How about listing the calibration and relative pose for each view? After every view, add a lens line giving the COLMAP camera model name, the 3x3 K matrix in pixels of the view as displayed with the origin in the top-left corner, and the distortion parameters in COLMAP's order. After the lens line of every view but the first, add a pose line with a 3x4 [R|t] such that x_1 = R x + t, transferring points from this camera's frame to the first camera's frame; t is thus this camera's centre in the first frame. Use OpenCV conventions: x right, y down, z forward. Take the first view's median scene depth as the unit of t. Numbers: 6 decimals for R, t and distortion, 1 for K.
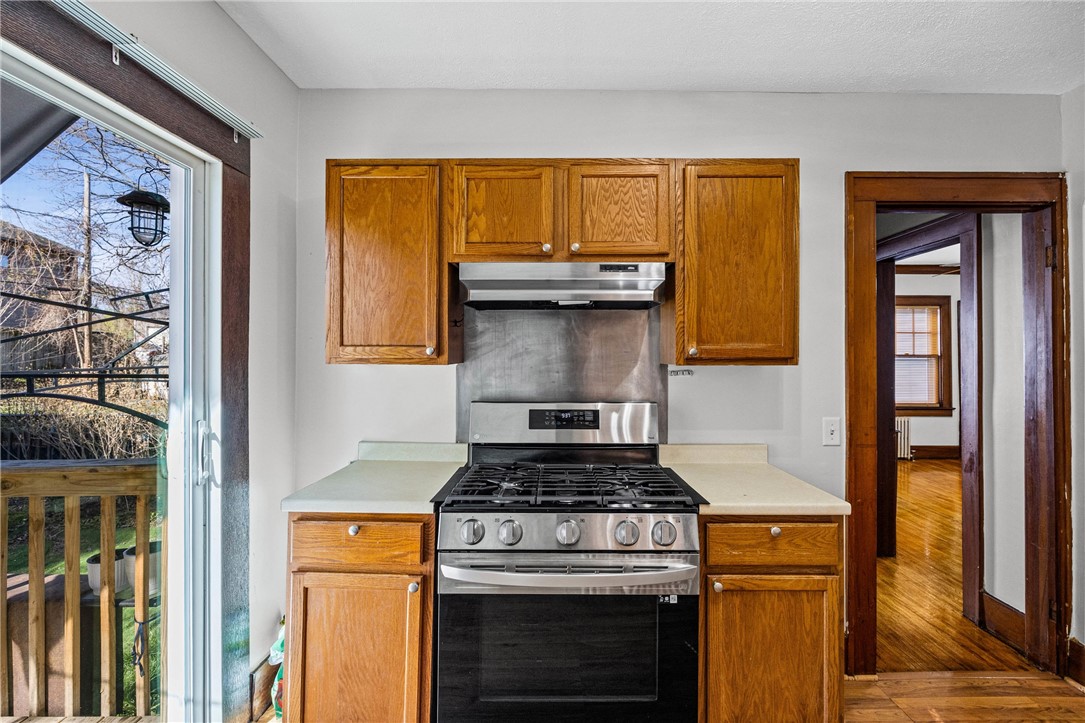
lens RADIAL K [[495.1, 0, 544.6], [0, 495.1, 356.1], [0, 0, 1]] dist [-0.013473, -0.000252]
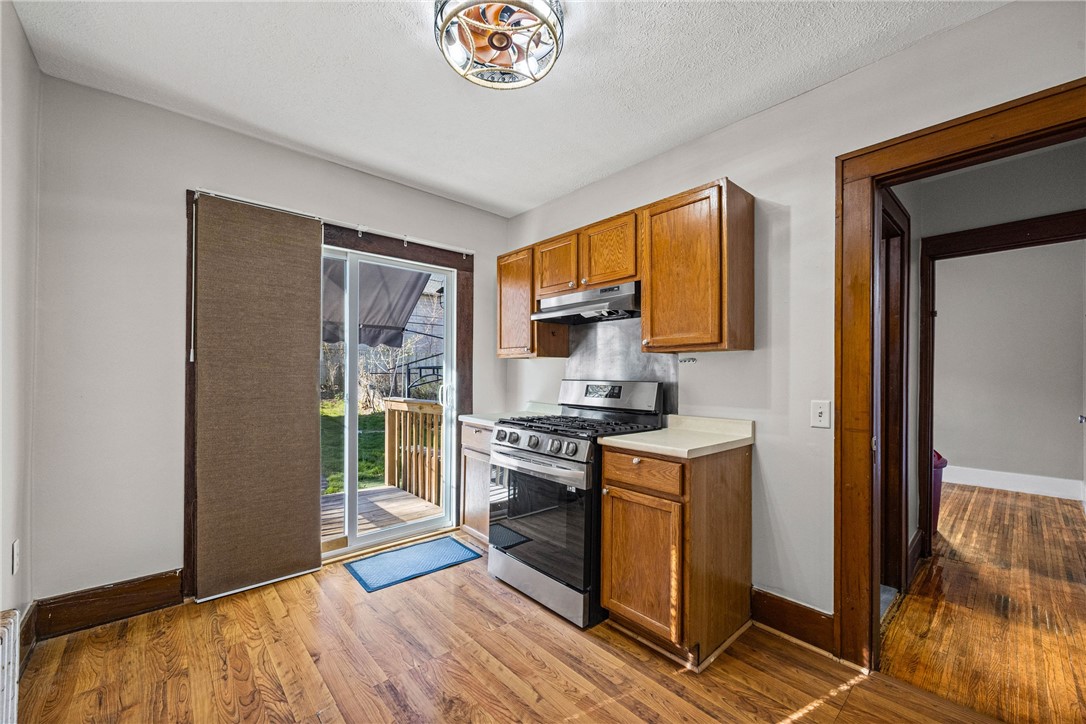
lens RADIAL K [[429.5, 0, 543.9], [0, 429.5, 376.7], [0, 0, 1]] dist [-0.015731, -0.000022]
pose [[0.669867, 0.004920, -0.742465, 1.001344], [-0.001190, 0.999984, 0.005553, 0.082728], [0.742480, -0.002837, 0.669862, -0.034057]]
